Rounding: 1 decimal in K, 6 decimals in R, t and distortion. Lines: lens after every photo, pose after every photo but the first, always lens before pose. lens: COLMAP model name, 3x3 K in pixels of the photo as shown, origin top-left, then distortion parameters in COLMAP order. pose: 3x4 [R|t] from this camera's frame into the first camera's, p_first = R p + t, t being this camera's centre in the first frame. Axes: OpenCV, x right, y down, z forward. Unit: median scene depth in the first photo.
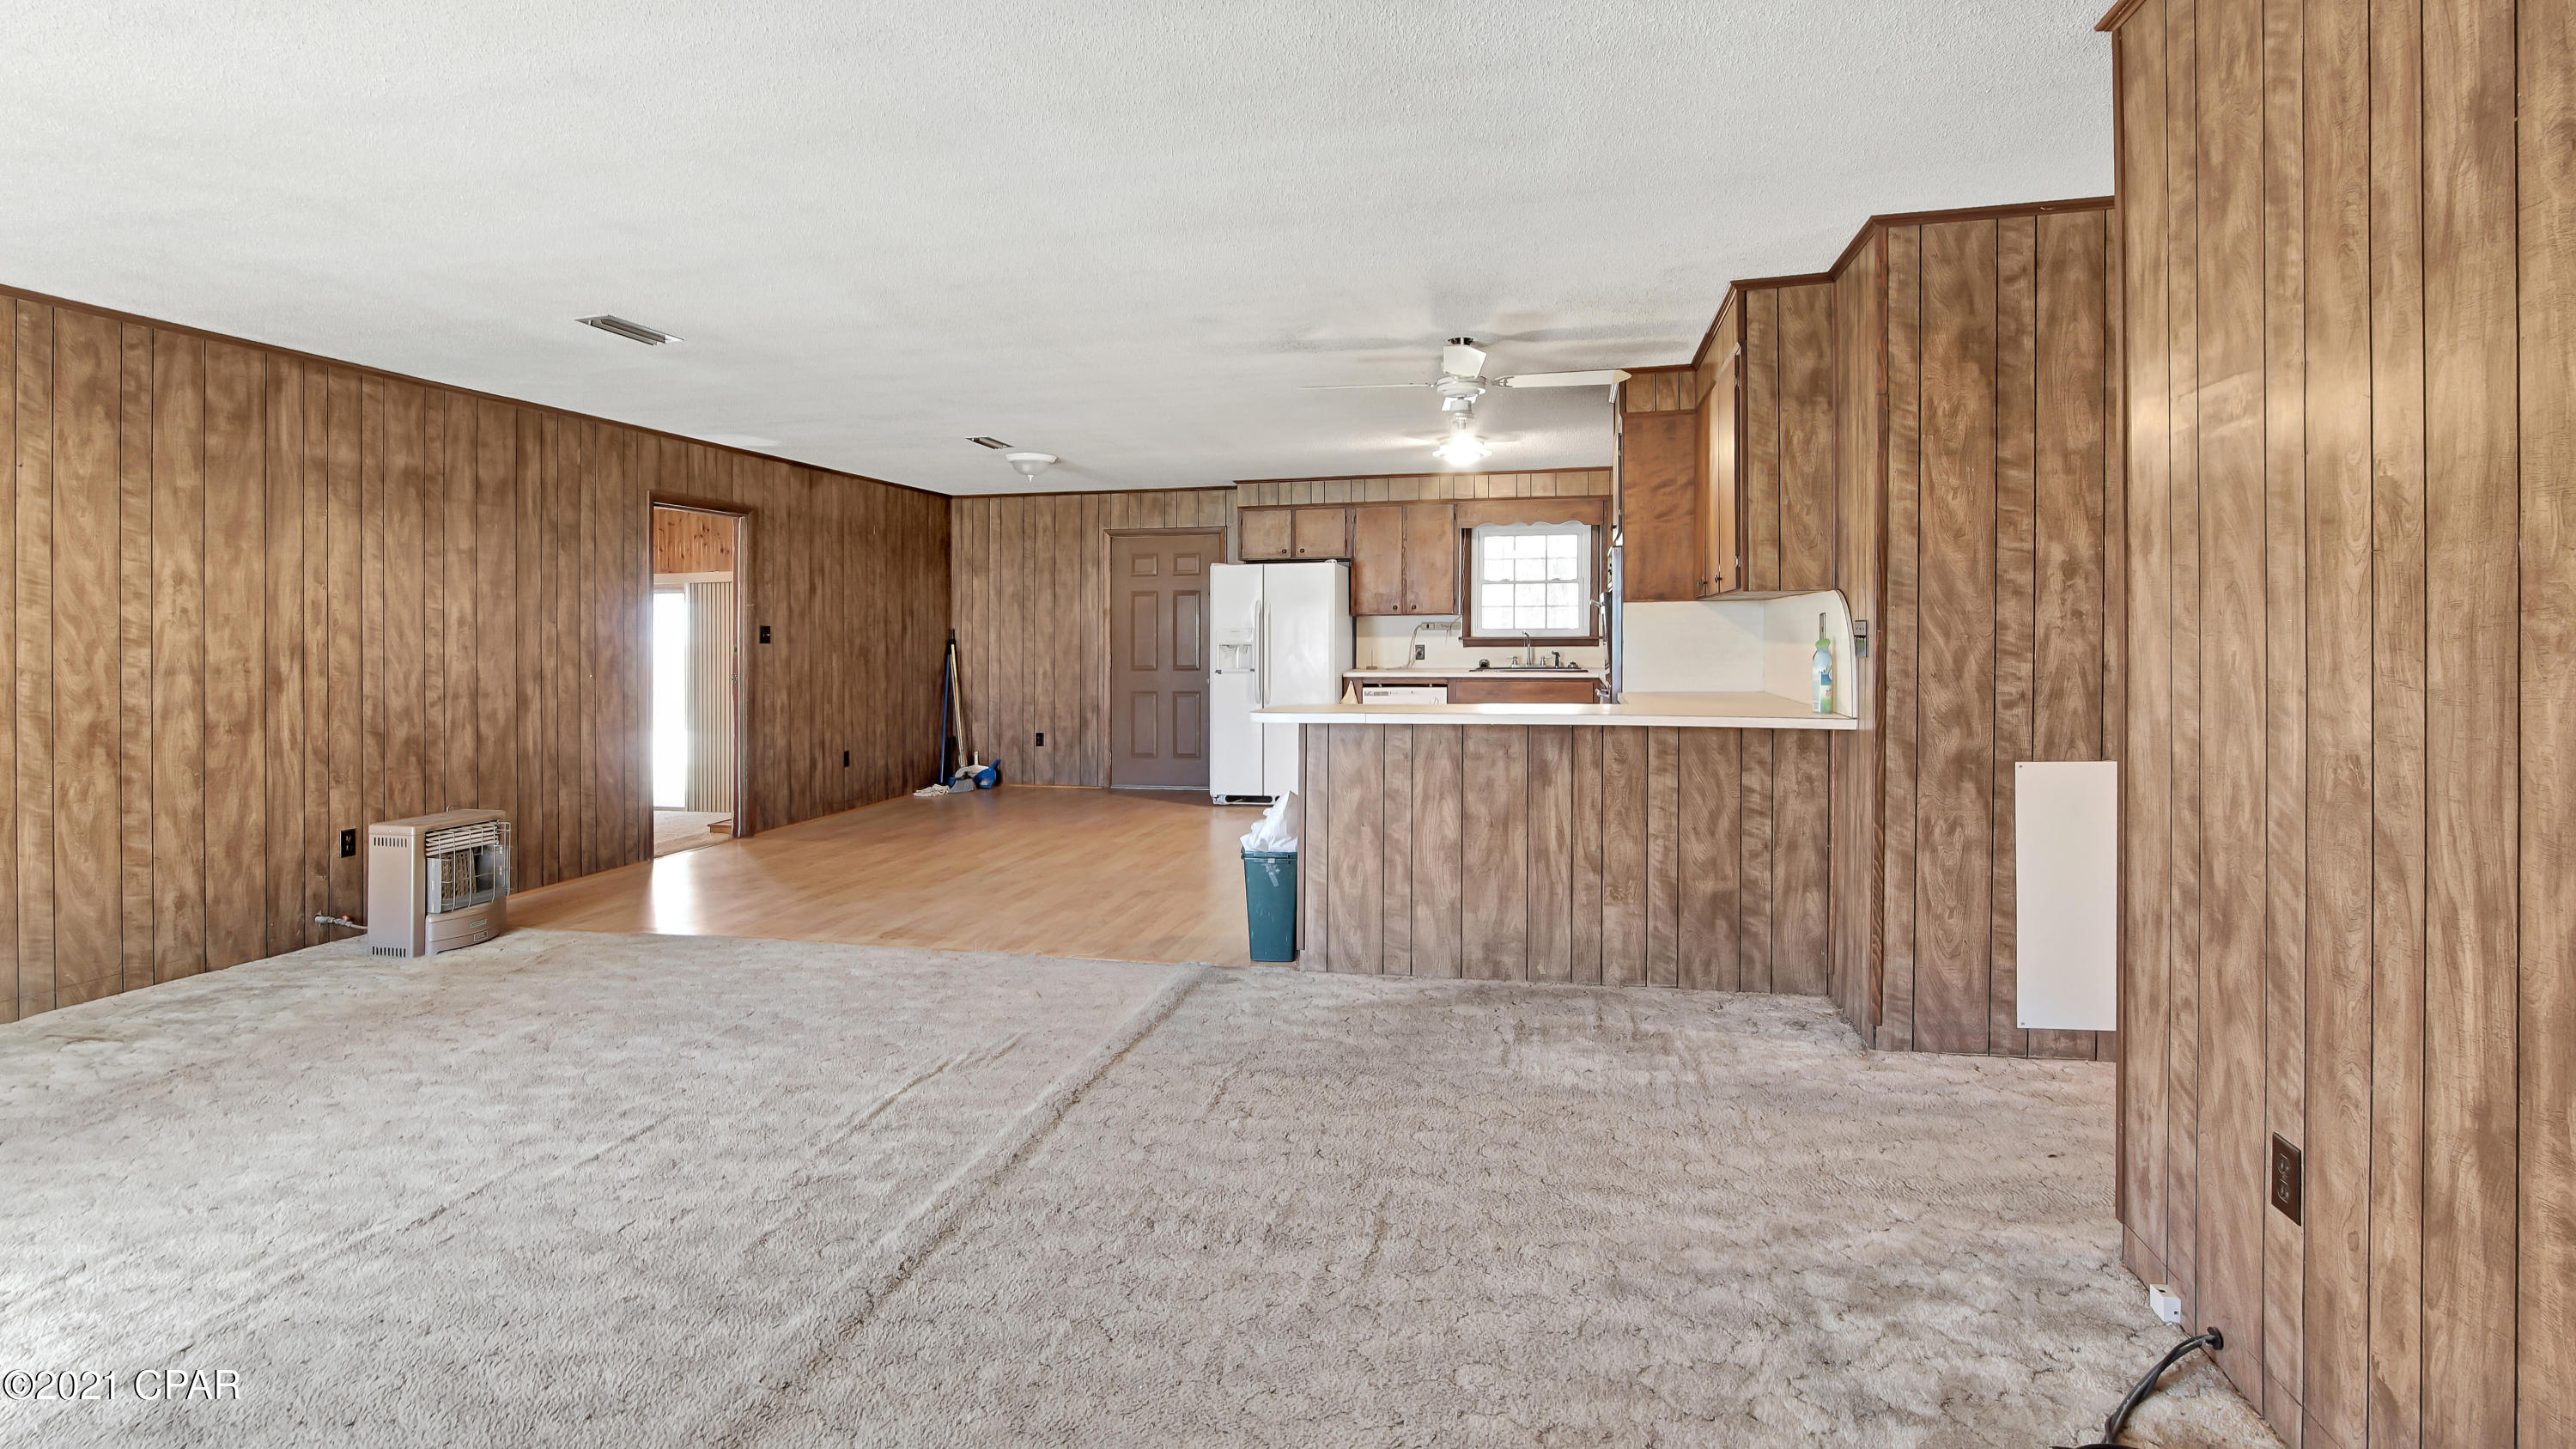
lens RADIAL K [[1178.0, 0, 1285.5], [0, 1178.0, 640.0], [0, 0, 1]] dist [-0.017640, -0.000072]
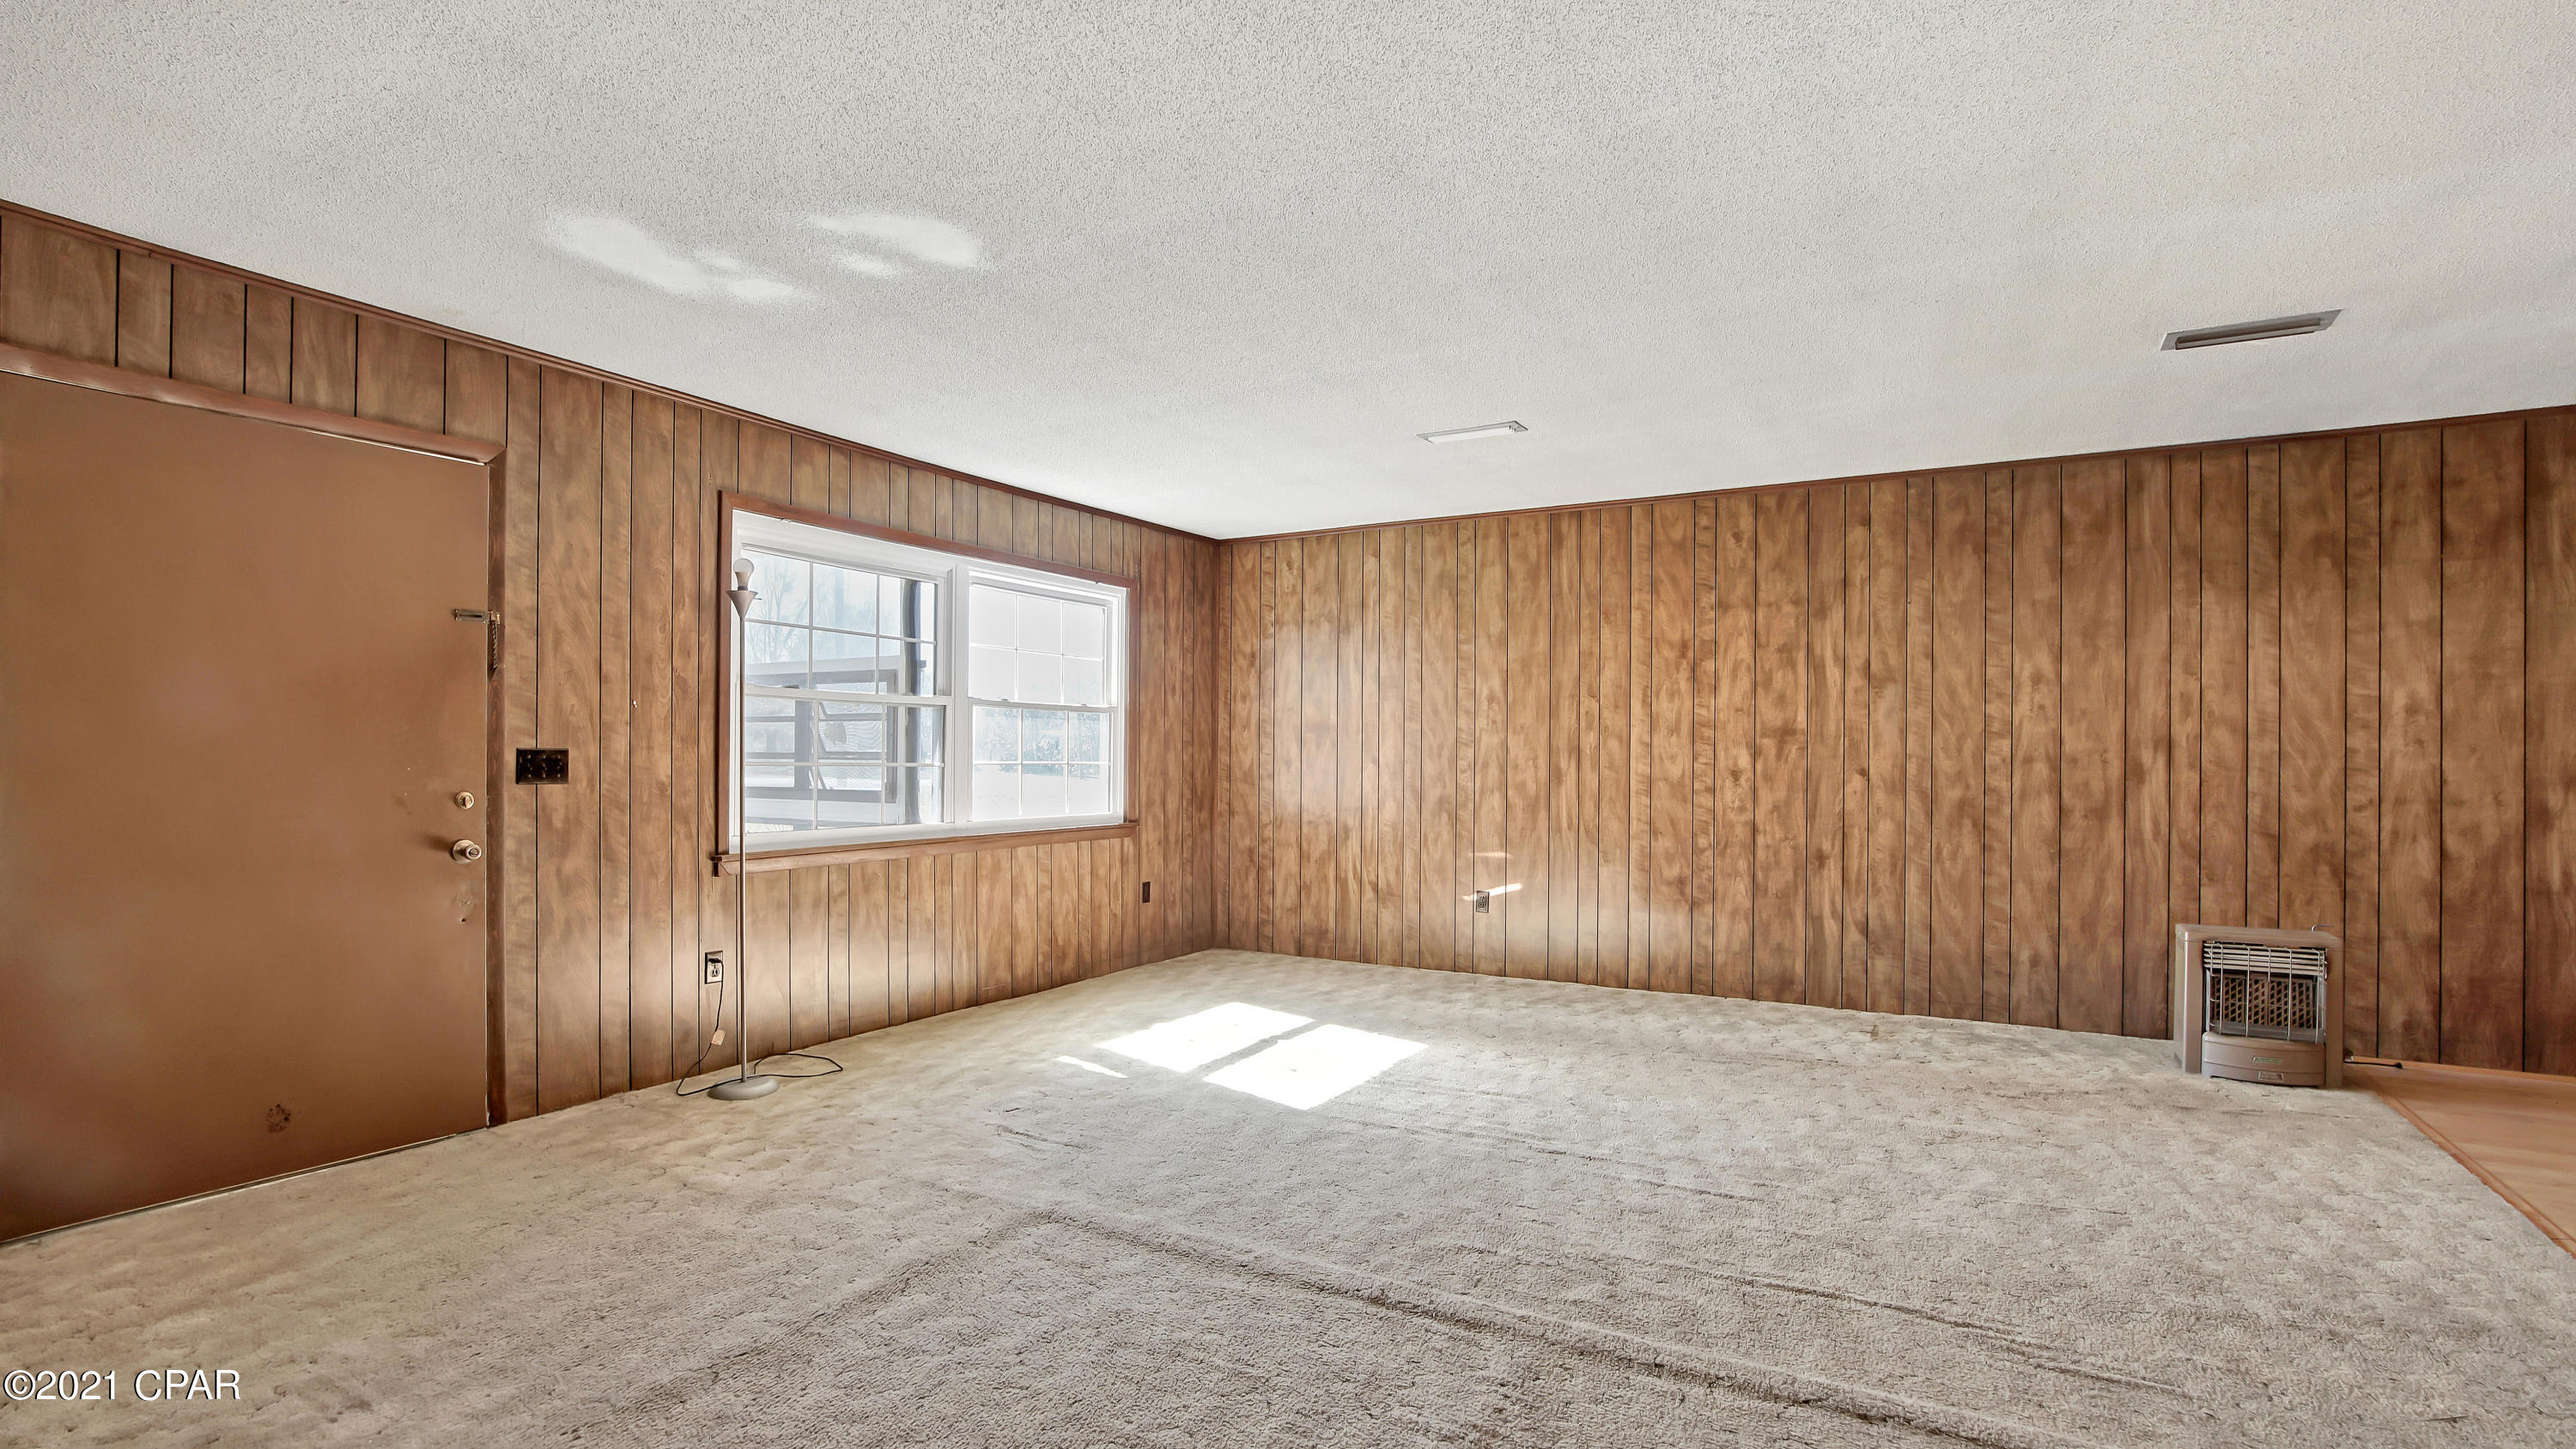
lens RADIAL K [[1193.6, 0, 1294.2], [0, 1193.6, 741.7], [0, 0, 1]] dist [-0.019004, -0.000011]
pose [[-0.277541, -0.003998, -0.960706, 0.380327], [-0.004290, 0.999987, -0.002923, 0.015711], [0.960704, 0.003310, -0.277554, 0.620874]]
